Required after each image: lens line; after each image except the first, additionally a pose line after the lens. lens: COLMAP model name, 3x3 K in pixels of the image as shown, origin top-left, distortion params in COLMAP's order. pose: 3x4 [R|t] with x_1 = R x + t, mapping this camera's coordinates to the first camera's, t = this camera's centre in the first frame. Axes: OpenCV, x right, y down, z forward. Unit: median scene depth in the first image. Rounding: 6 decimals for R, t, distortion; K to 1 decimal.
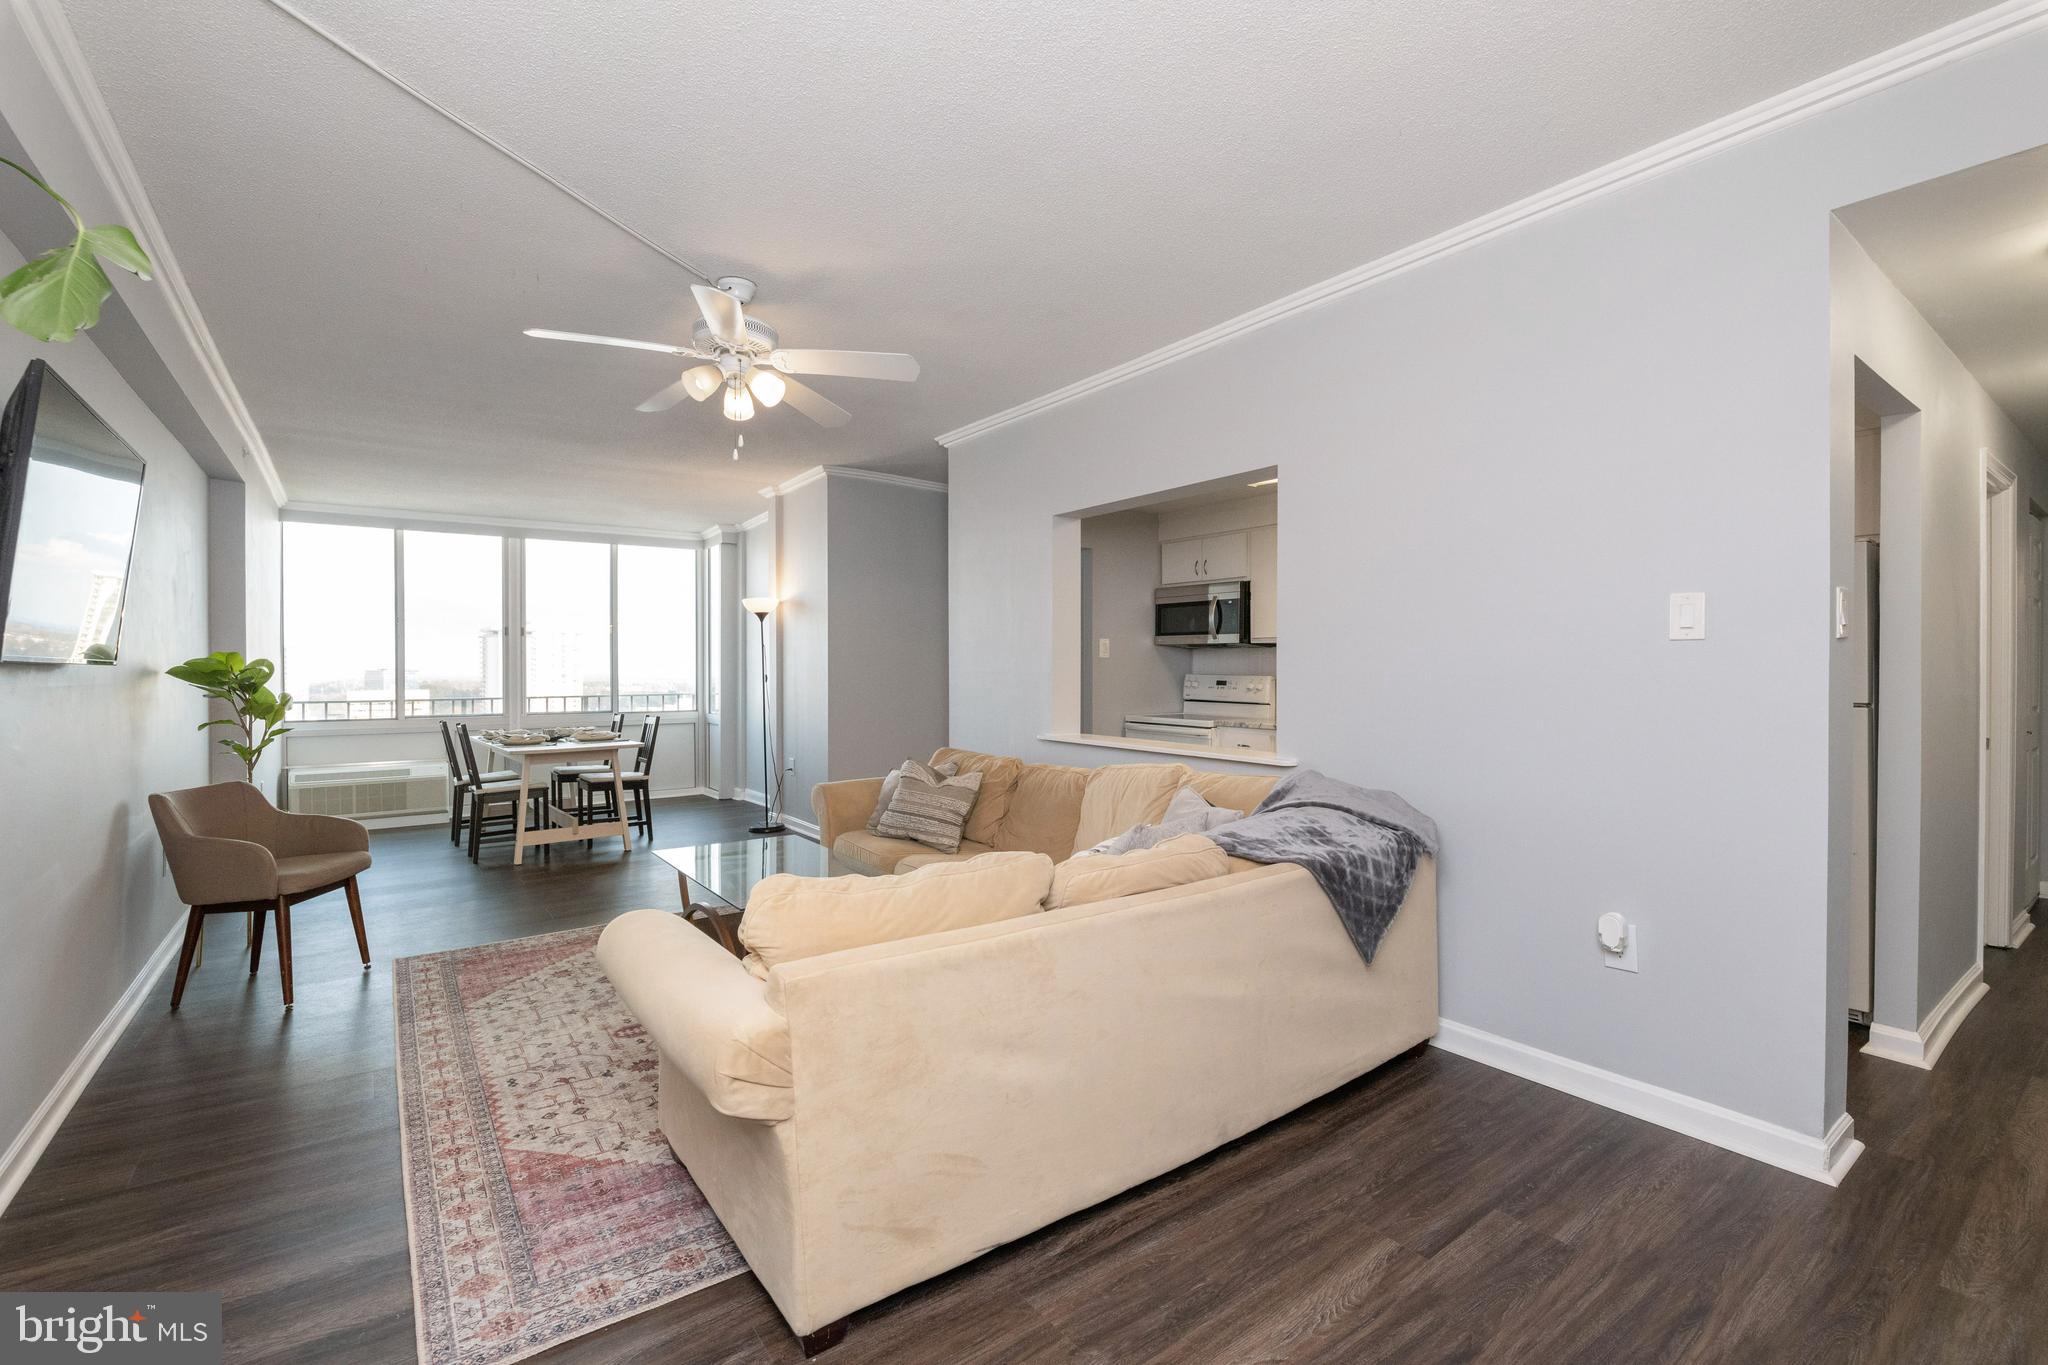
lens RADIAL K [[889.3, 0, 1023.3], [0, 889.3, 669.4], [0, 0, 1]] dist [-0.000043, -0.000479]
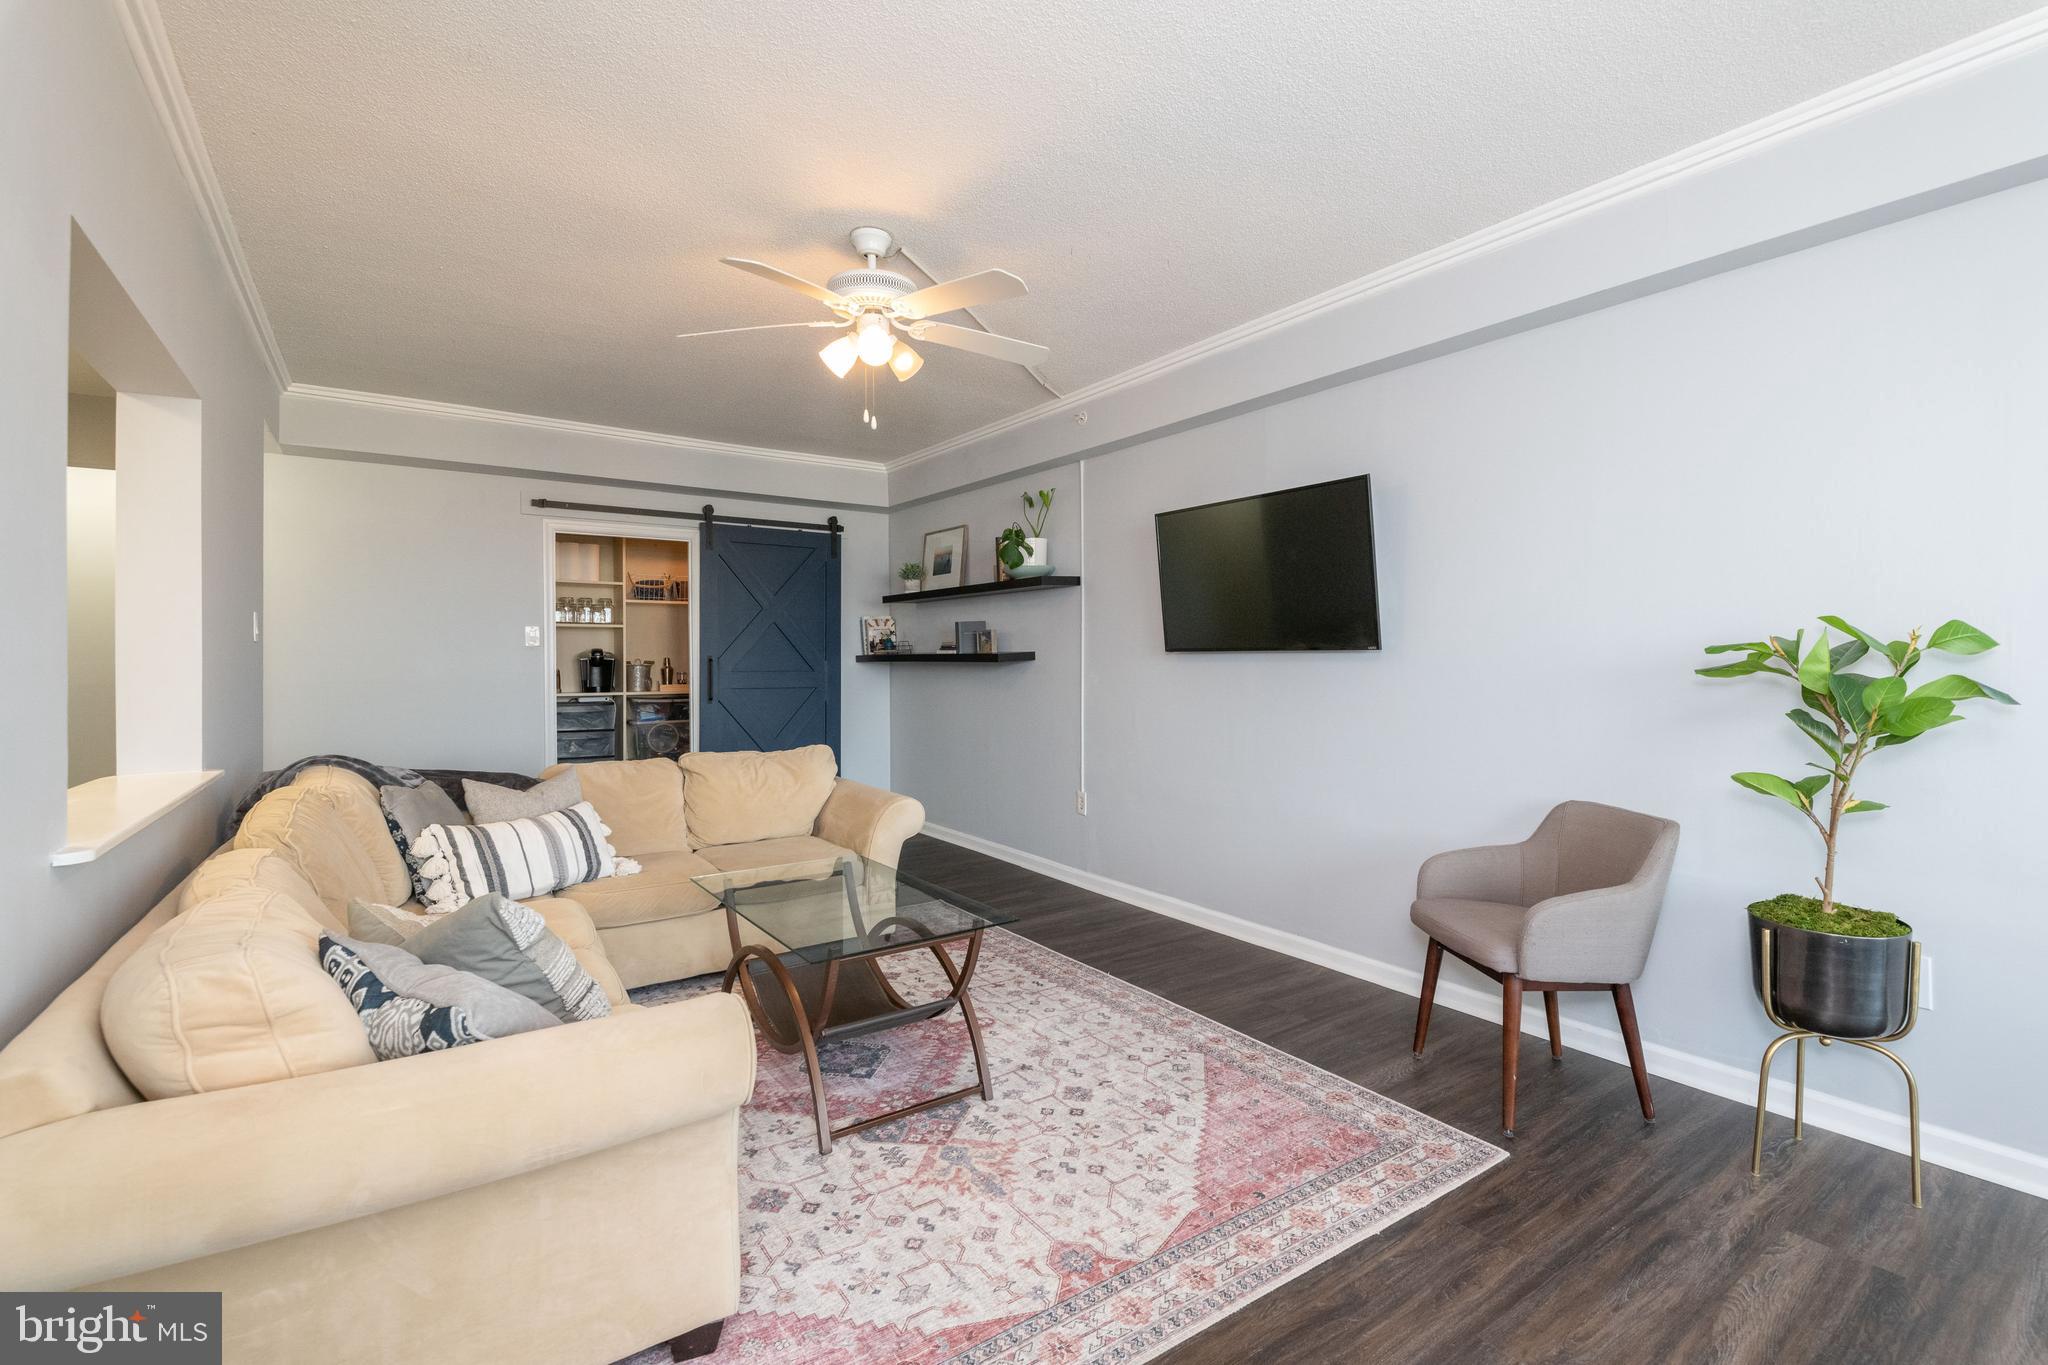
lens RADIAL K [[902.7, 0, 1026.3], [0, 902.7, 664.1], [0, 0, 1]] dist [-0.000013, -0.000713]
pose [[-0.999754, 0.005747, 0.021414, -0.504813], [0.005914, 0.999953, 0.007736, 0.003528], [-0.021368, 0.007861, -0.999741, 1.947574]]
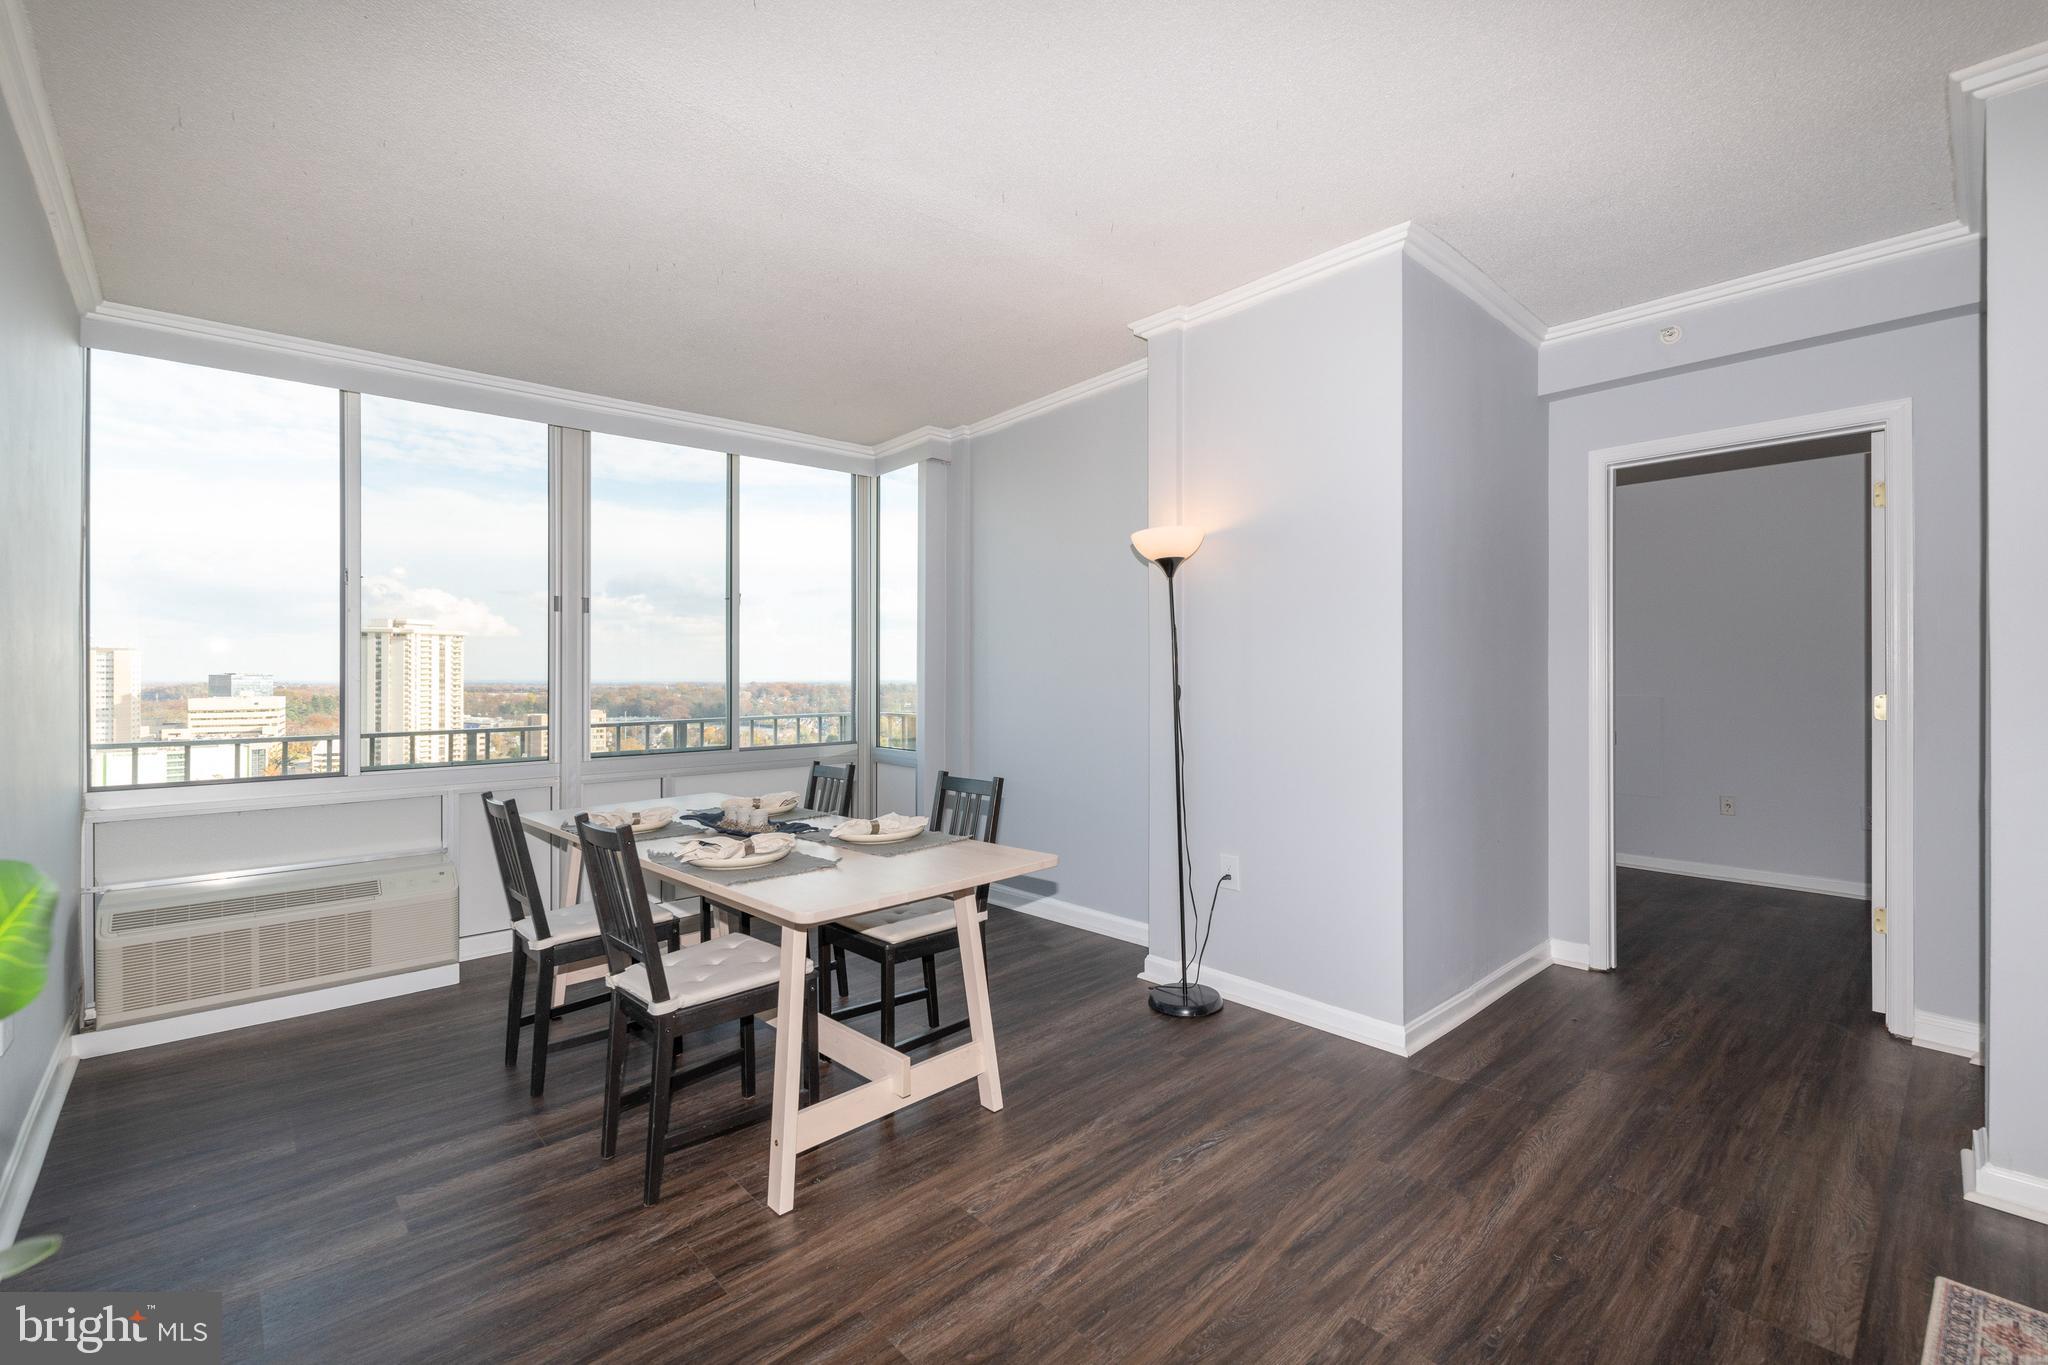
lens RADIAL K [[889.3, 0, 1023.3], [0, 889.3, 669.4], [0, 0, 1]] dist [-0.000043, -0.000479]
pose [[0.994010, 0.001897, 0.109275, -0.917215], [-0.000707, 0.999940, -0.010924, 0.004564], [-0.109289, 0.010782, 0.993952, 1.121922]]
